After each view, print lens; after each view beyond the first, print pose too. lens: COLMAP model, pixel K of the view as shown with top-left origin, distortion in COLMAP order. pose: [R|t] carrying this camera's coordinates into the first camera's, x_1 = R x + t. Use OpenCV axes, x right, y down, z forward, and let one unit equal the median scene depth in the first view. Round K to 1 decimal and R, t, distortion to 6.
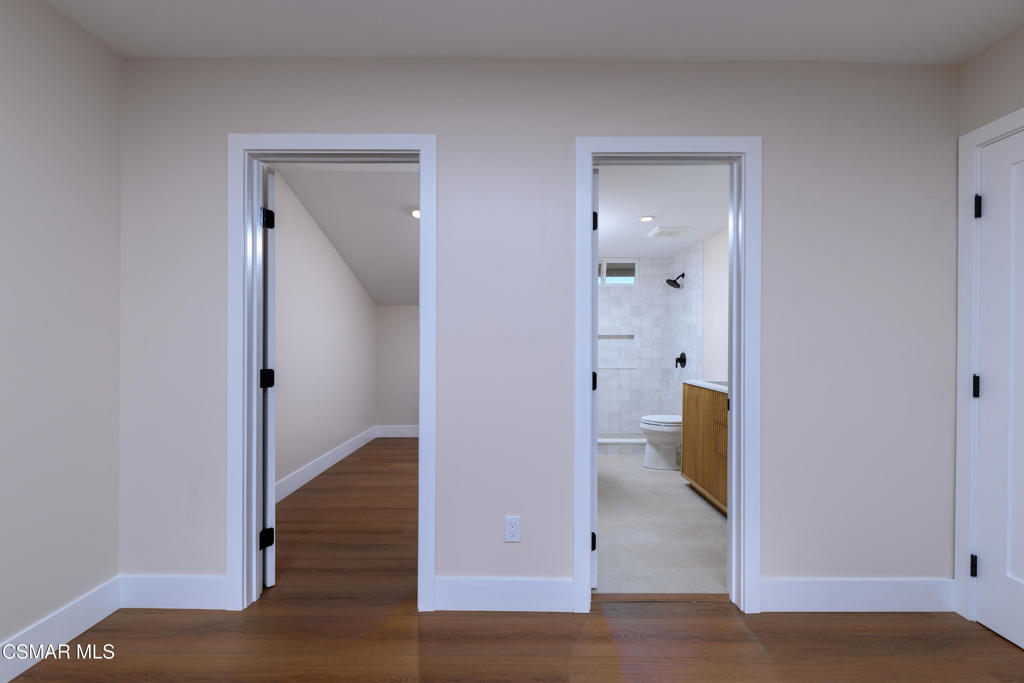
lens RADIAL K [[438.3, 0, 506.7], [0, 438.3, 342.5], [0, 0, 1]] dist [0.001071, -0.000147]
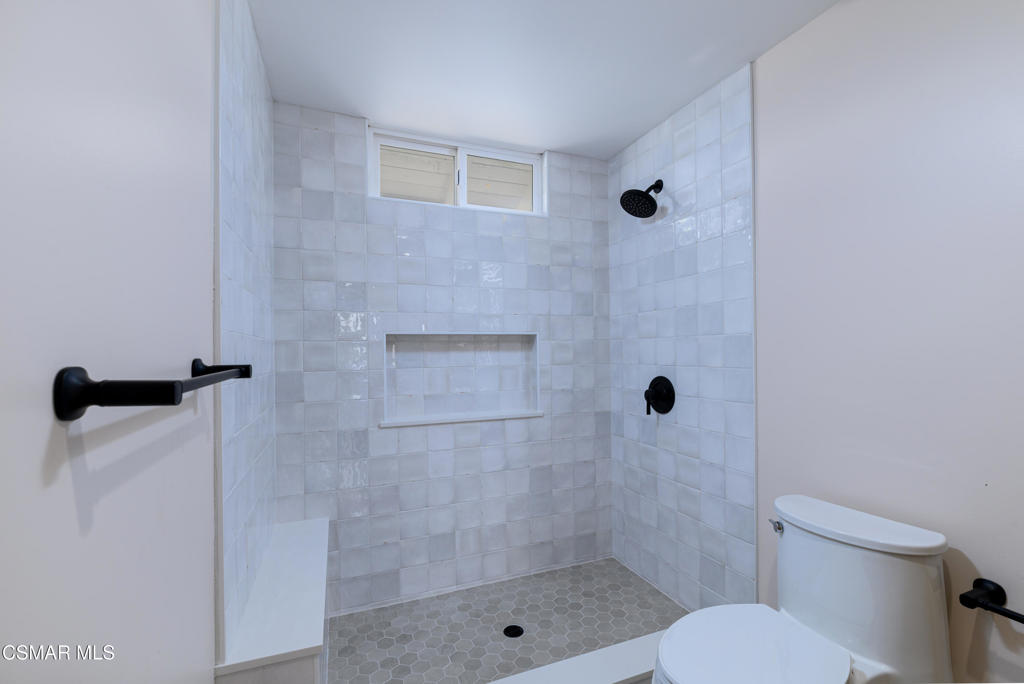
lens RADIAL K [[433.1, 0, 514.8], [0, 433.1, 352.4], [0, 0, 1]] dist [0.001632, -0.000065]
pose [[0.915114, -0.016066, 0.402875, 0.108950], [0.014094, 0.999870, 0.007859, -0.003962], [-0.402949, -0.001513, 0.915221, 0.638473]]
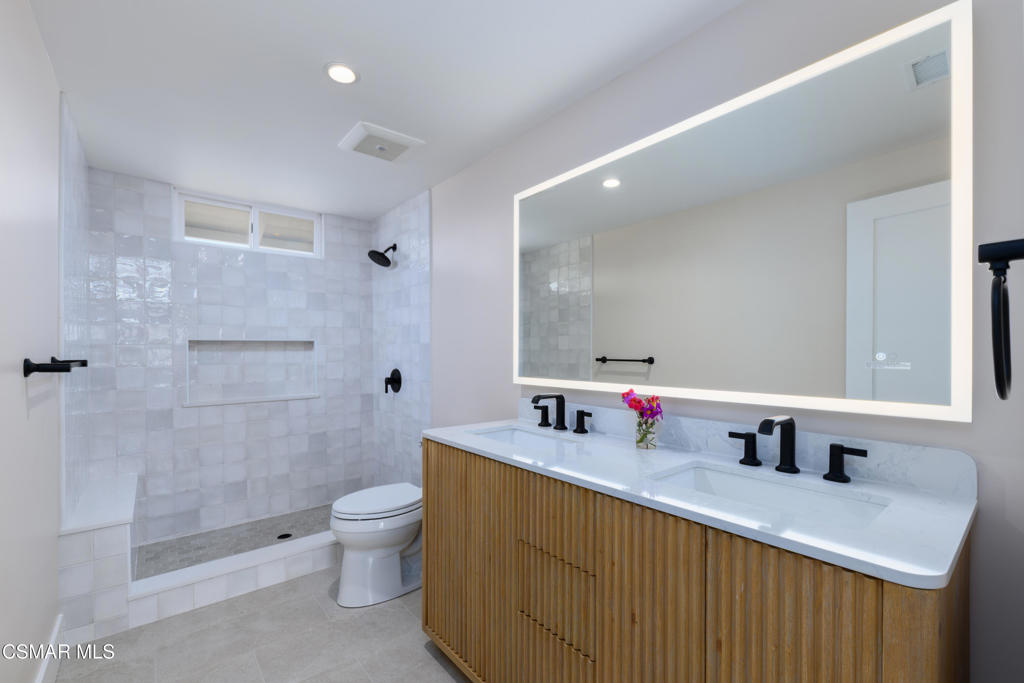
lens RADIAL K [[433.1, 0, 514.8], [0, 433.1, 351.9], [0, 0, 1]] dist [0.001632, -0.000065]
pose [[0.752484, -0.013372, 0.658475, 0.110021], [0.009314, 0.999910, 0.009663, -0.005519], [-0.658545, -0.001138, 0.752541, 0.383453]]
